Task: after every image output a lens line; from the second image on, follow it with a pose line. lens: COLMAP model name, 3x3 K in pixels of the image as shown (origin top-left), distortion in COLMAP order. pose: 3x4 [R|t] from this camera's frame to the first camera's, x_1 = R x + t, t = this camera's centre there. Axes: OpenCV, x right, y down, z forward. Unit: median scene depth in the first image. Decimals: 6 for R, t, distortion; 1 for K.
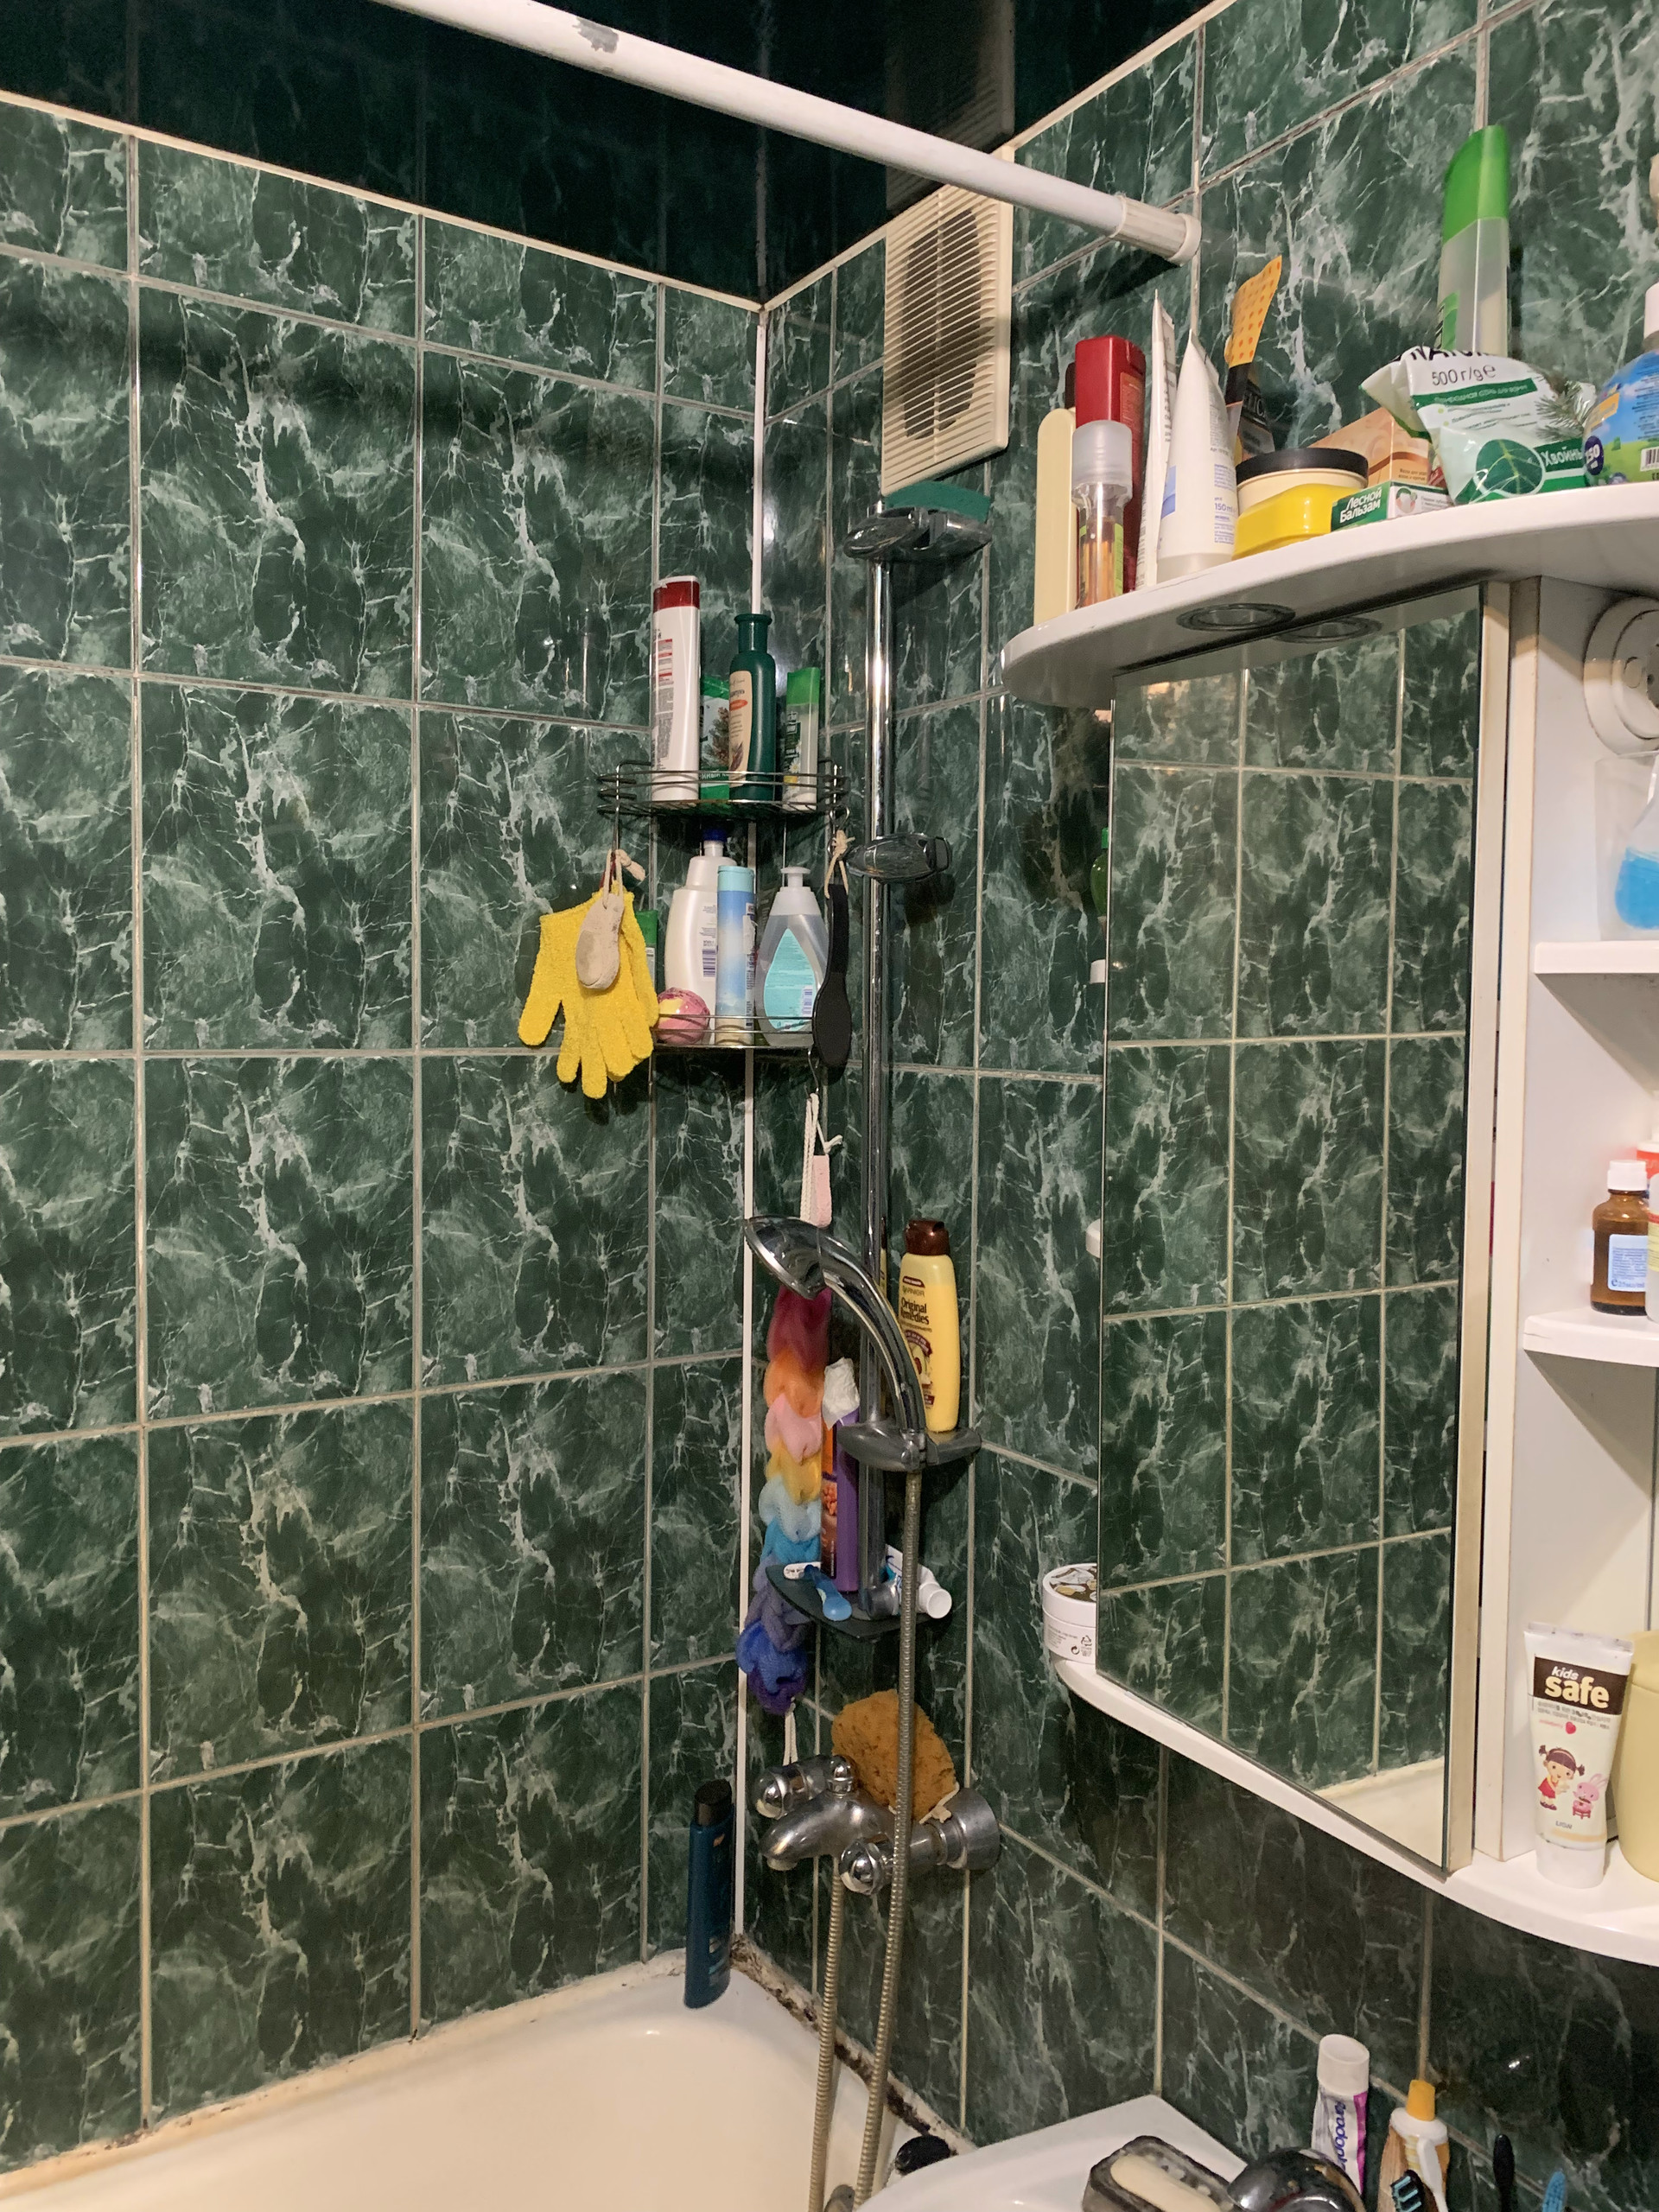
lens RADIAL K [[1693.9, 0, 836.6], [0, 1693.9, 1106.5], [0, 0, 1]] dist [0.025927, -0.025532]
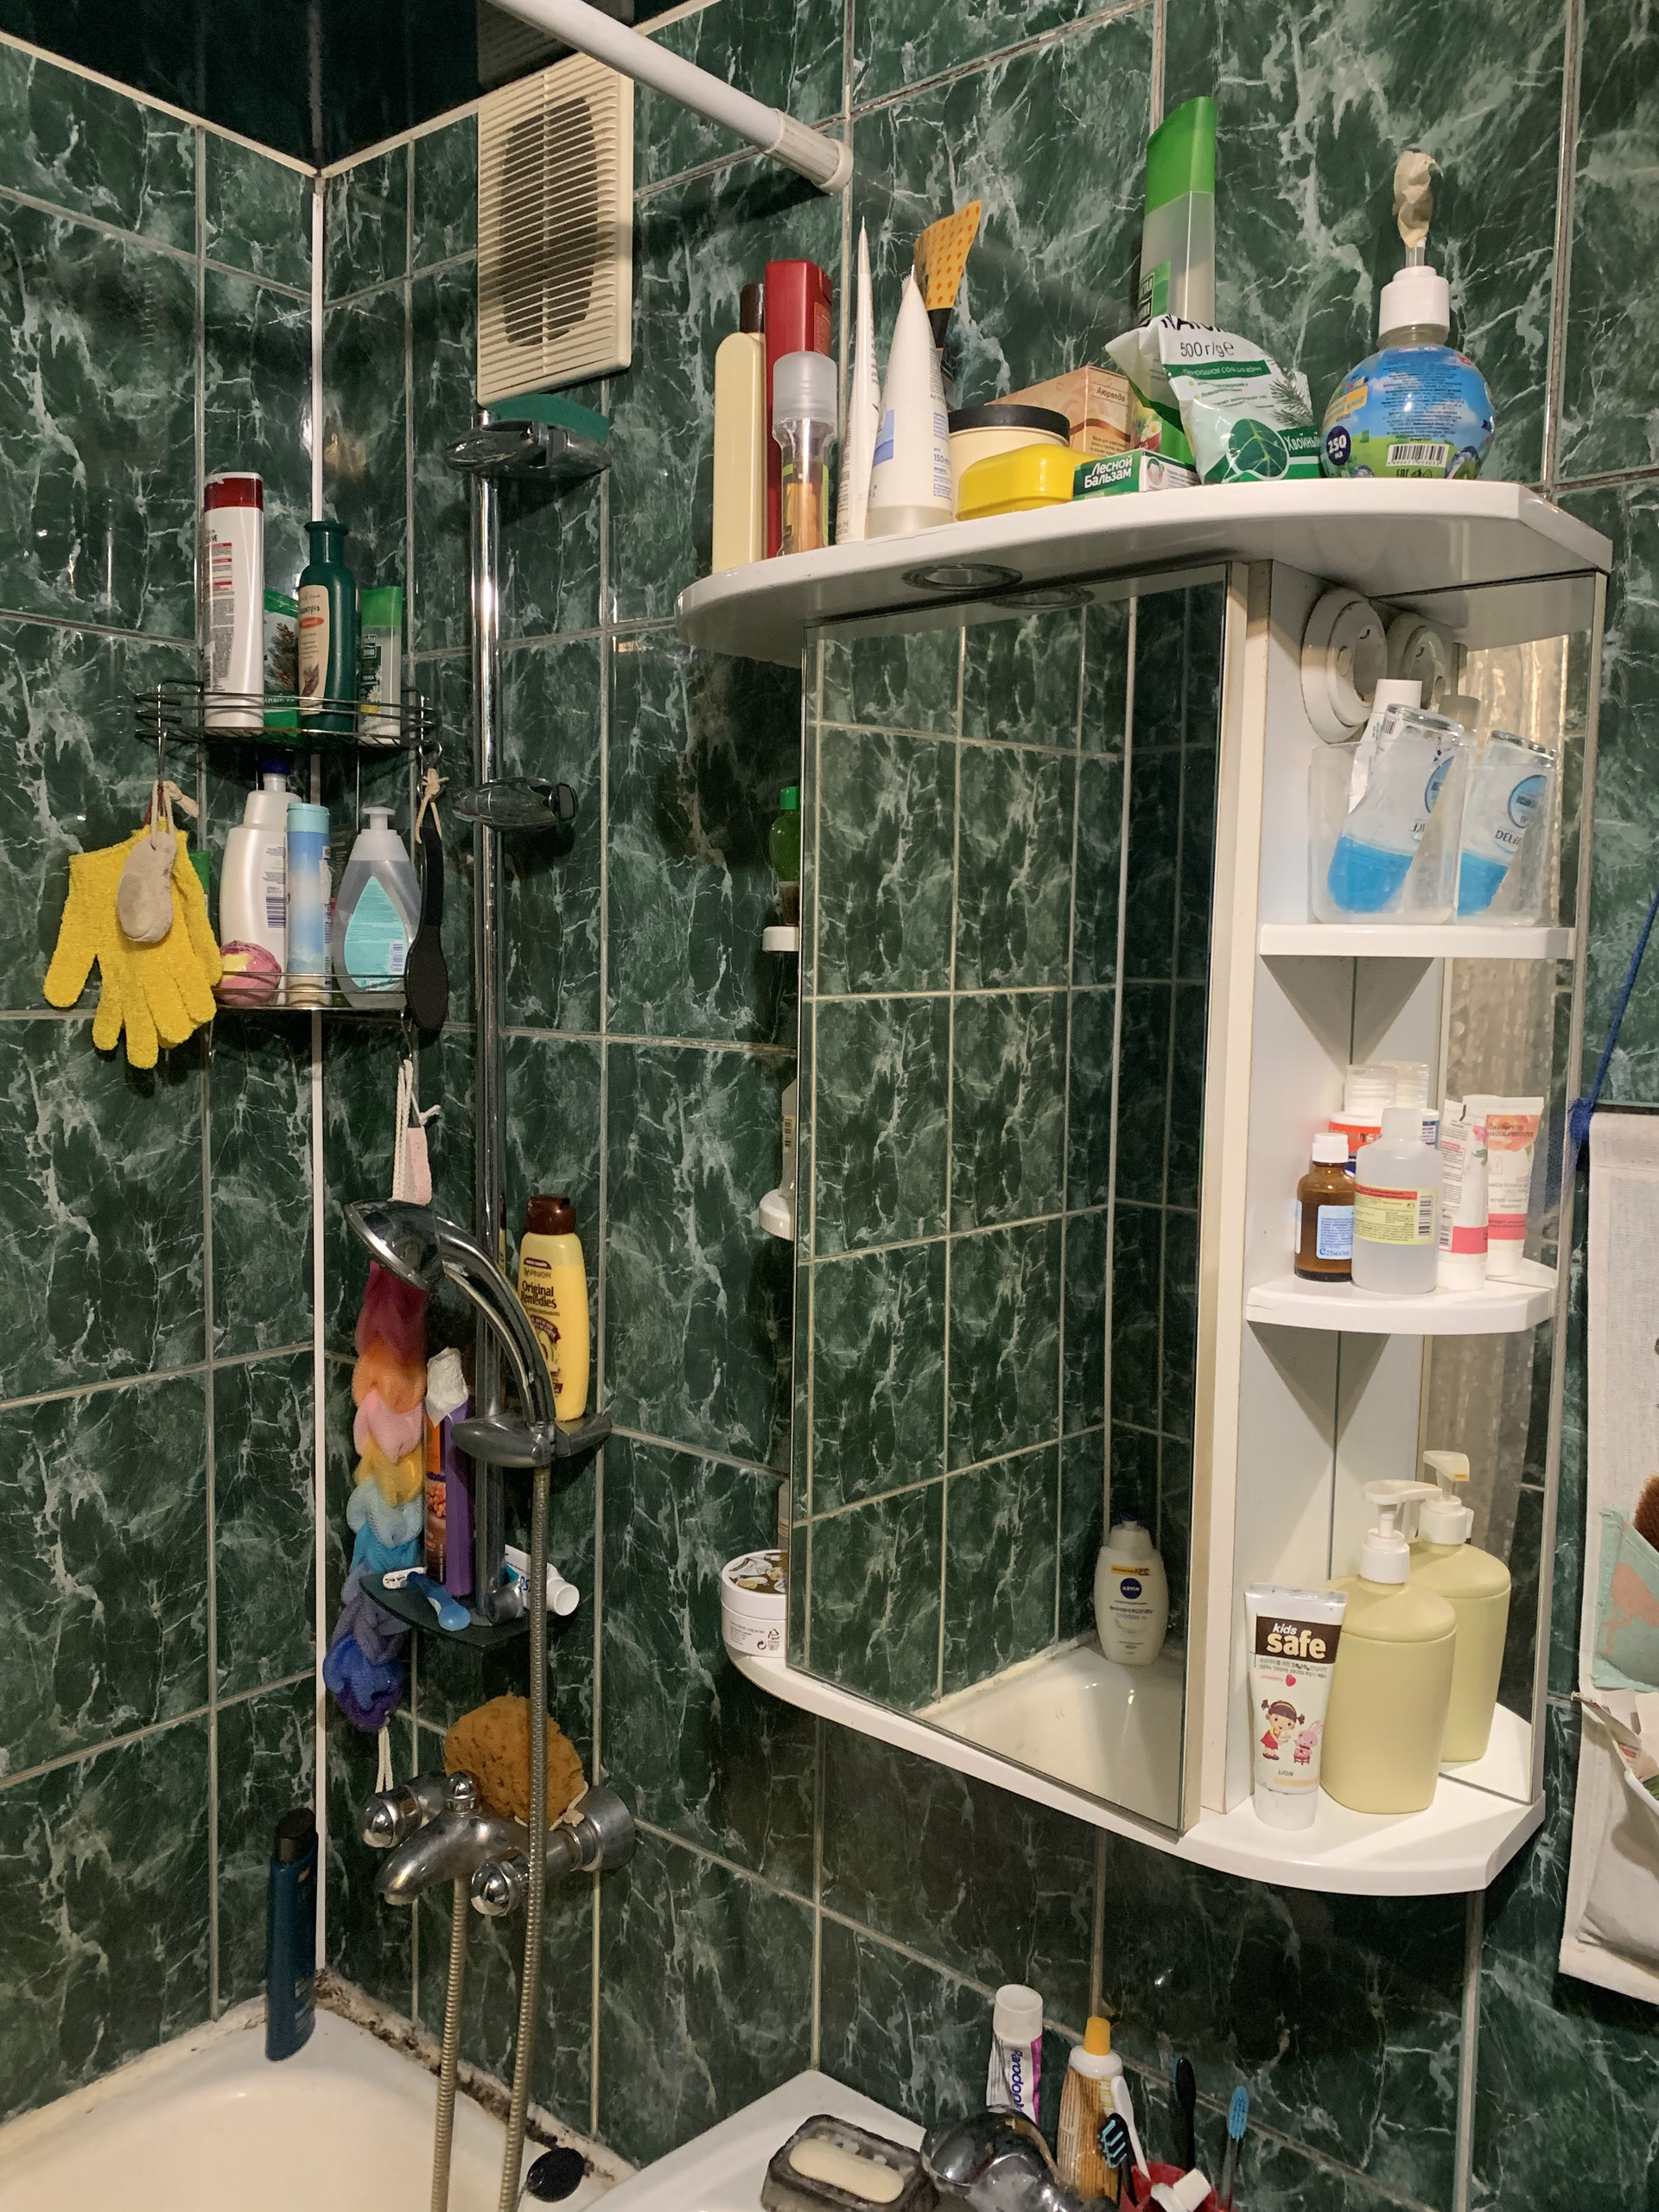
lens RADIAL K [[1693.9, 0, 847.5], [0, 1693.9, 1107.4], [0, 0, 1]] dist [0.025927, -0.025532]
pose [[0.949423, -0.021655, 0.313251, -0.077478], [0.010181, 0.999218, 0.038218, -0.014969], [-0.313833, -0.033096, 0.948901, 0.058253]]
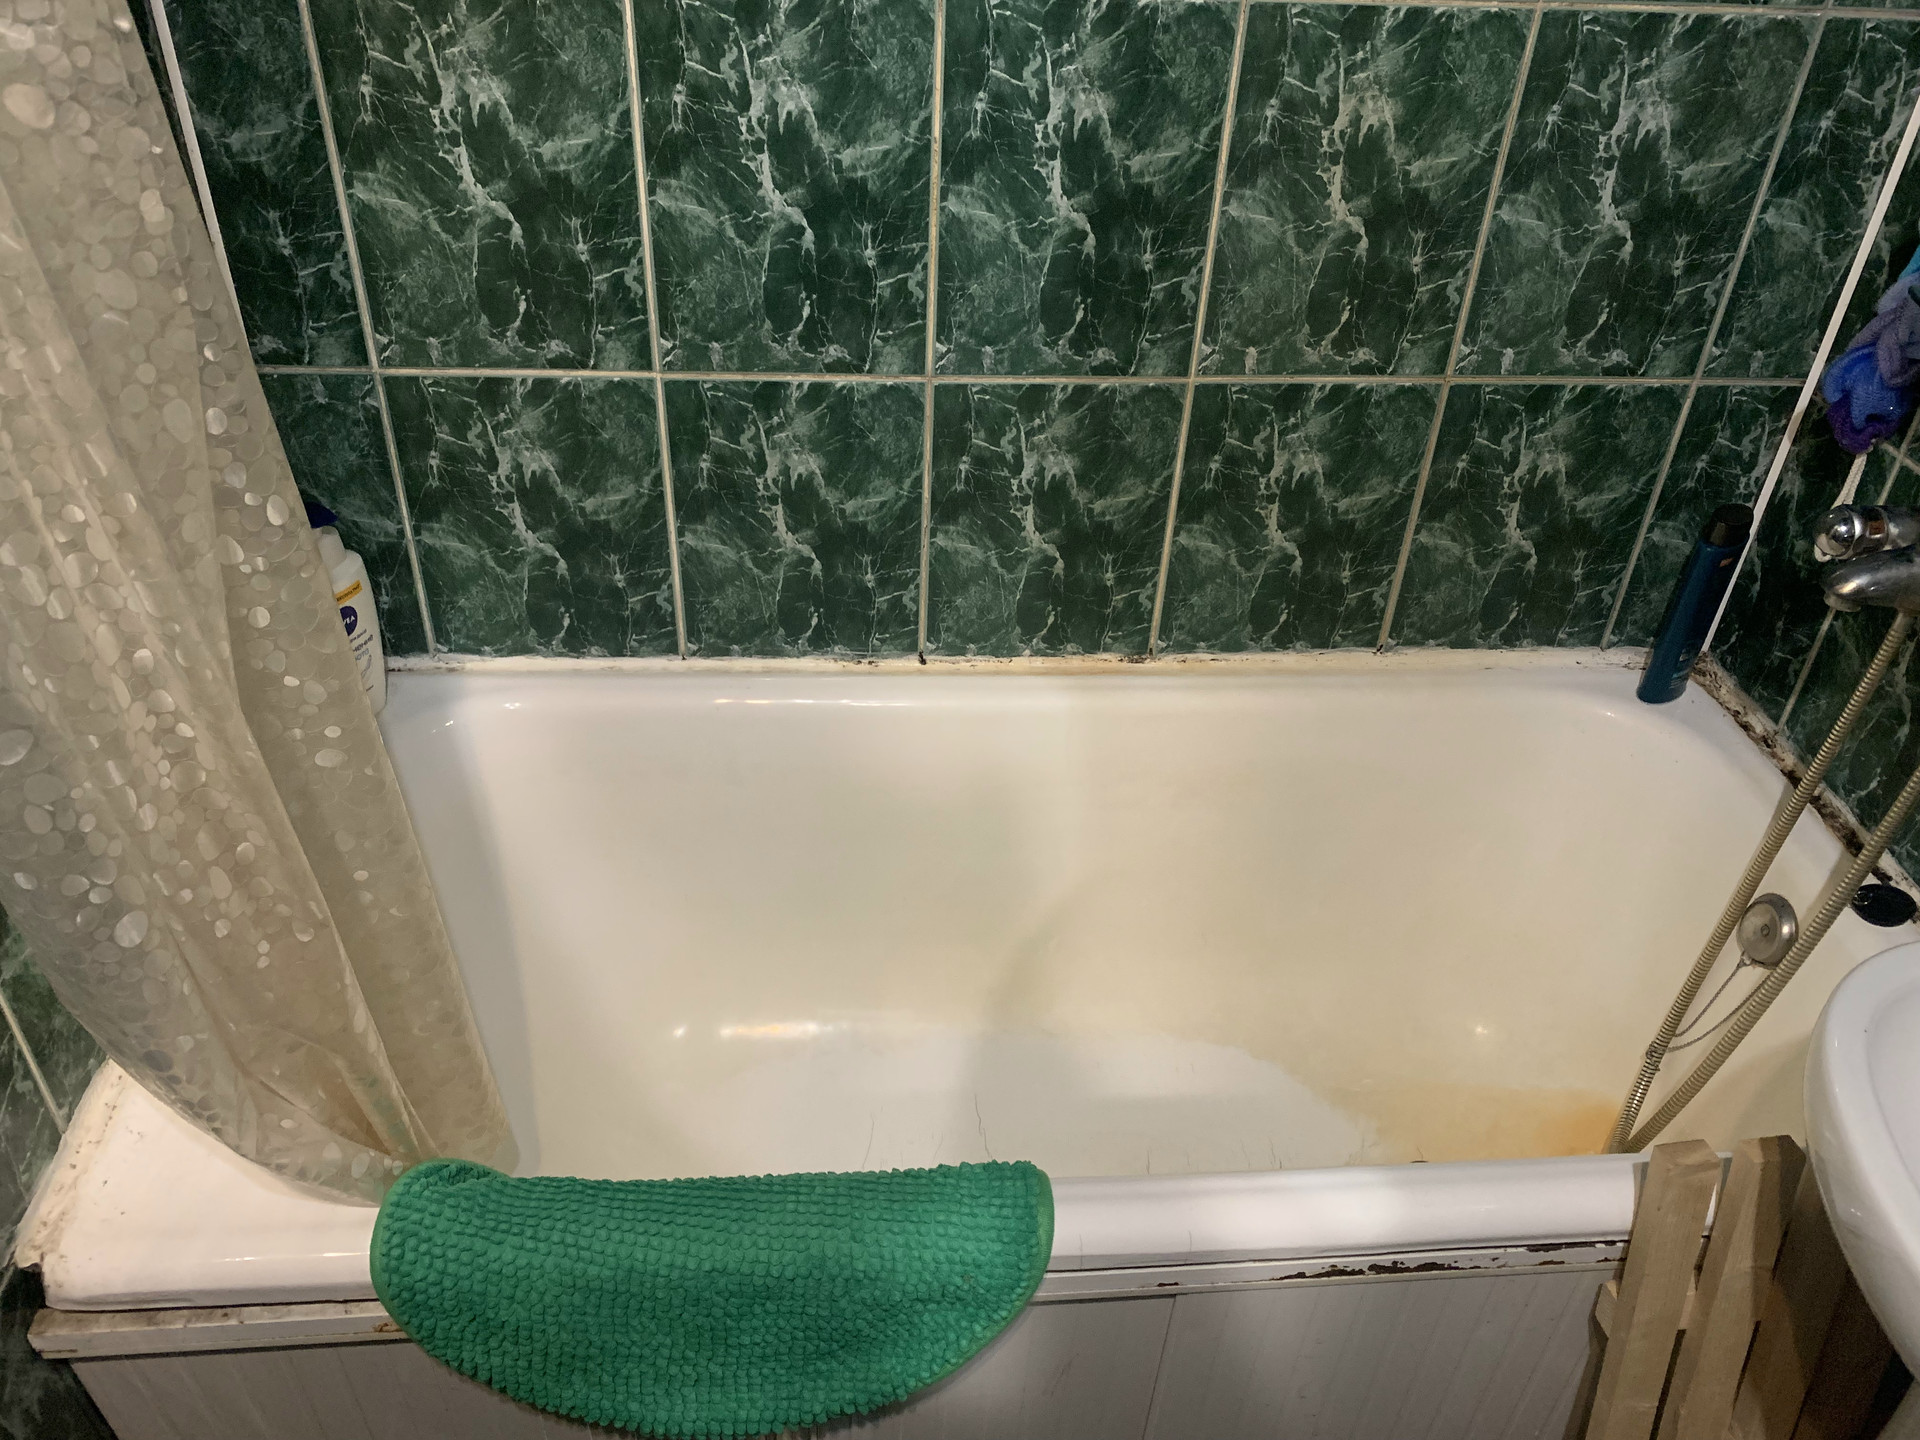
lens RADIAL K [[1470.3, 0, 977.2], [0, 1470.3, 692.6], [0, 0, 1]] dist [0.025927, -0.025532]
pose [[0.883274, 0.290349, -0.368136, -0.126966], [-0.060642, 0.849330, 0.524367, 0.092928], [0.464919, -0.440835, 0.767799, 0.148587]]
